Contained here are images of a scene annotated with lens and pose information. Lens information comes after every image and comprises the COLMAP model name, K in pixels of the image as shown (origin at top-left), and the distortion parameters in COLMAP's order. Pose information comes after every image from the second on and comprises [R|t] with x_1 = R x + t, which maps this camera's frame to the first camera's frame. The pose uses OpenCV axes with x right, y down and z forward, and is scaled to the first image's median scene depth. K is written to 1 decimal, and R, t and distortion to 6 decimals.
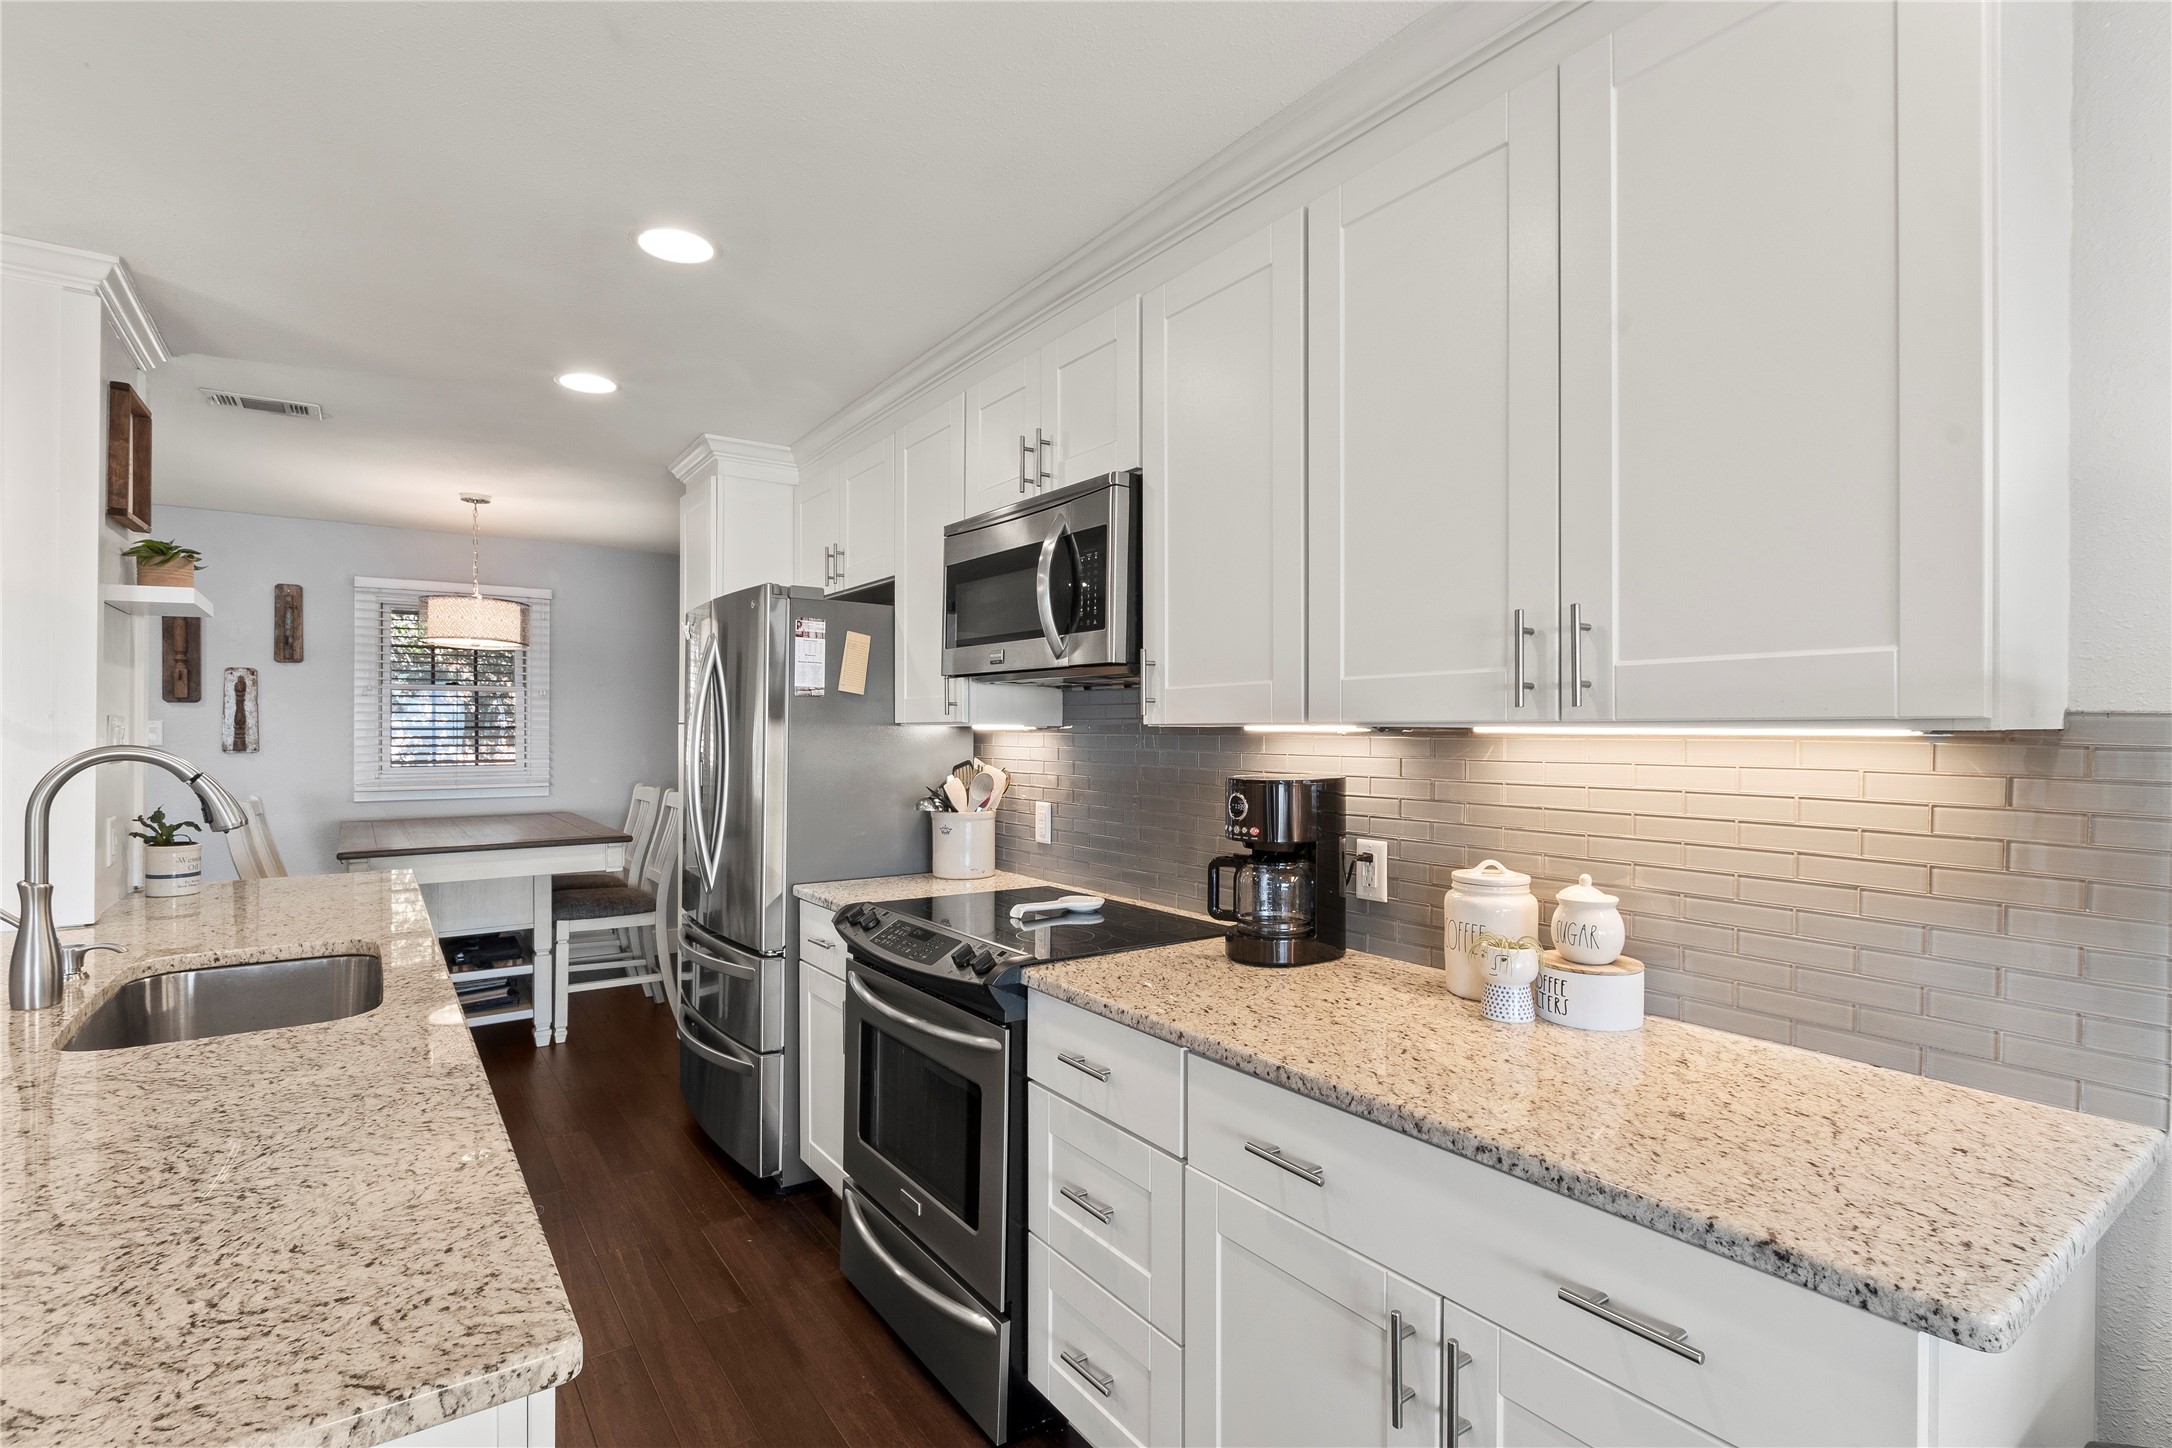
lens RADIAL K [[1019.2, 0, 1071.2], [0, 1019.2, 731.4], [0, 0, 1]] dist [-0.019028, 0.000036]
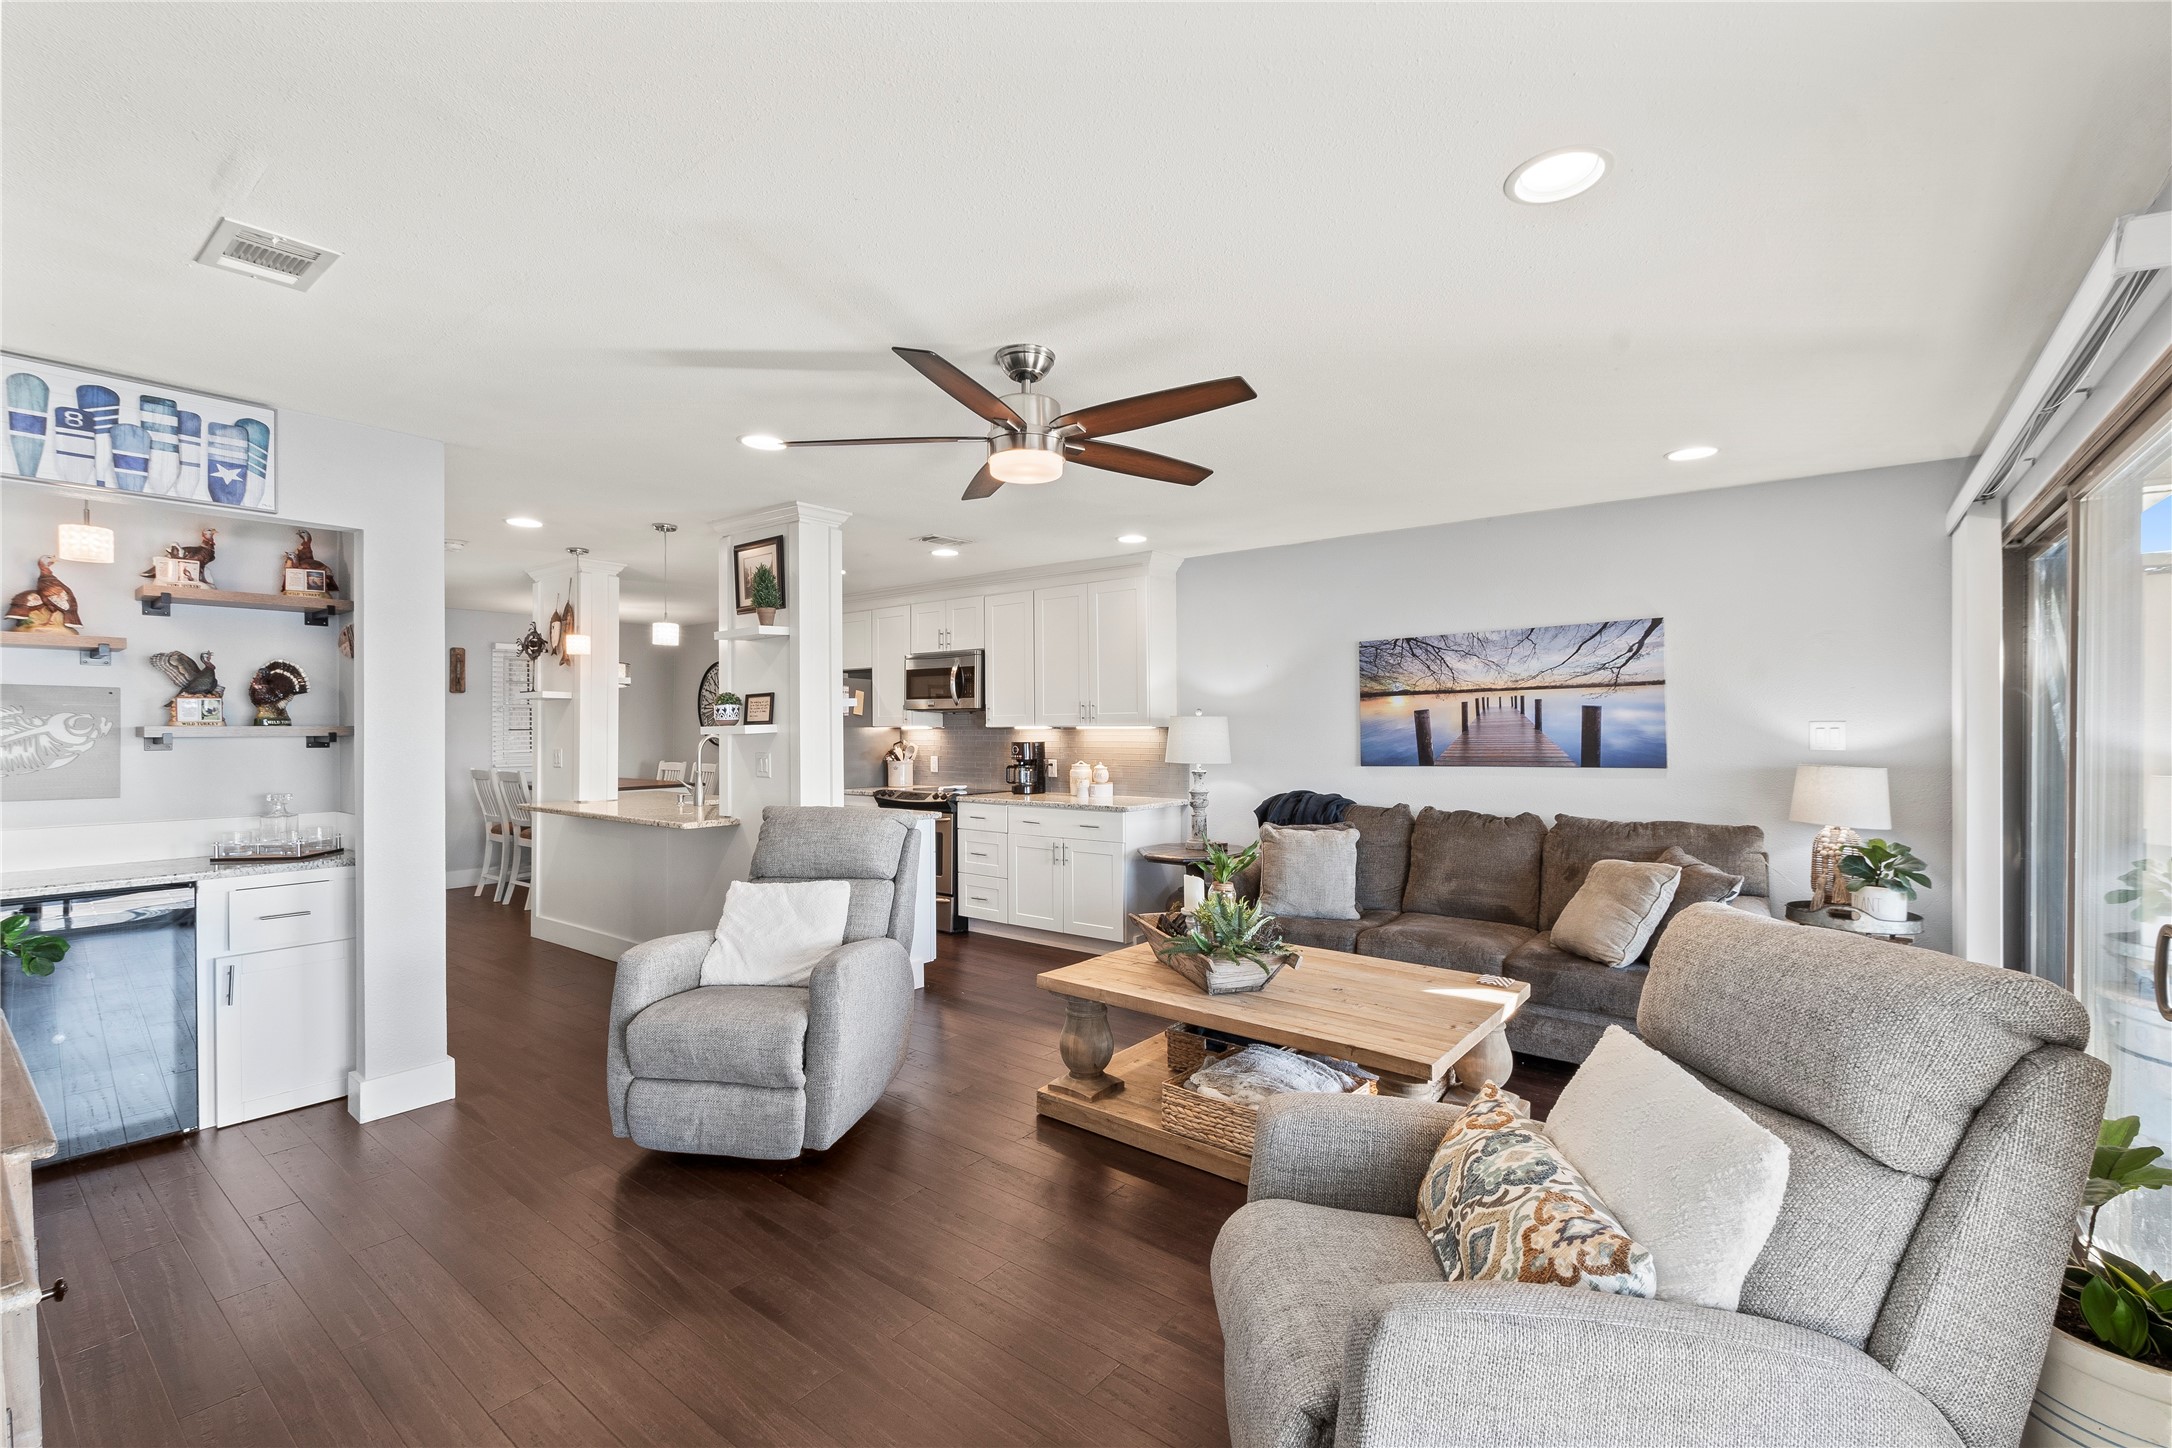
lens RADIAL K [[954.5, 0, 1074.4], [0, 954.5, 724.7], [0, 0, 1]] dist [0.006047, 0.000154]
pose [[0.960391, -0.006569, 0.278579, -0.477148], [0.007897, 0.999962, -0.003645, 0.000892], [-0.278545, 0.005701, 0.960406, -1.906039]]
